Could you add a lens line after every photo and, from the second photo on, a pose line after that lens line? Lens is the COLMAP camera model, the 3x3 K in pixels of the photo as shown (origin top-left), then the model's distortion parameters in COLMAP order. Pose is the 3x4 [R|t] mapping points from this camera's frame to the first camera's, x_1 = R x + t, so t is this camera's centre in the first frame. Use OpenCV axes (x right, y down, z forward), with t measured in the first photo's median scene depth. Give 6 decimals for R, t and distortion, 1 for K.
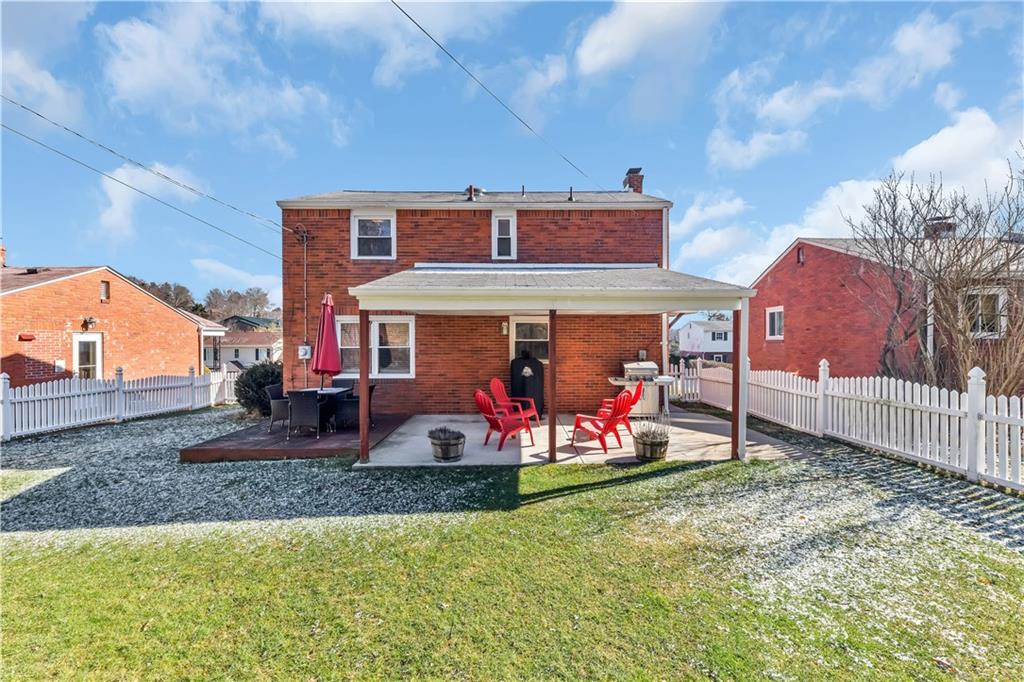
lens RADIAL K [[417.8, 0, 512.0], [0, 417.8, 341.0], [0, 0, 1]] dist [-0.001344, -0.000941]
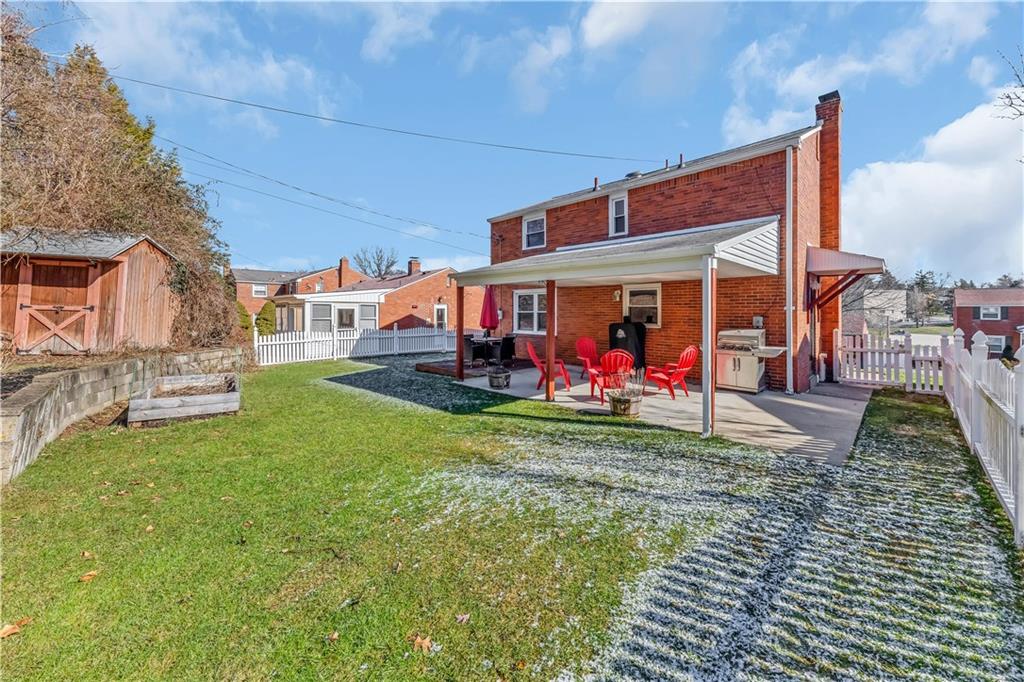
lens RADIAL K [[370.3, 0, 512.9], [0, 370.3, 308.0], [0, 0, 1]] dist [0.001124, 0.000078]
pose [[0.706552, -0.002940, -0.707655, 0.496183], [-0.002138, 0.999978, -0.006289, 0.010013], [0.707658, 0.005957, 0.706530, 0.081813]]
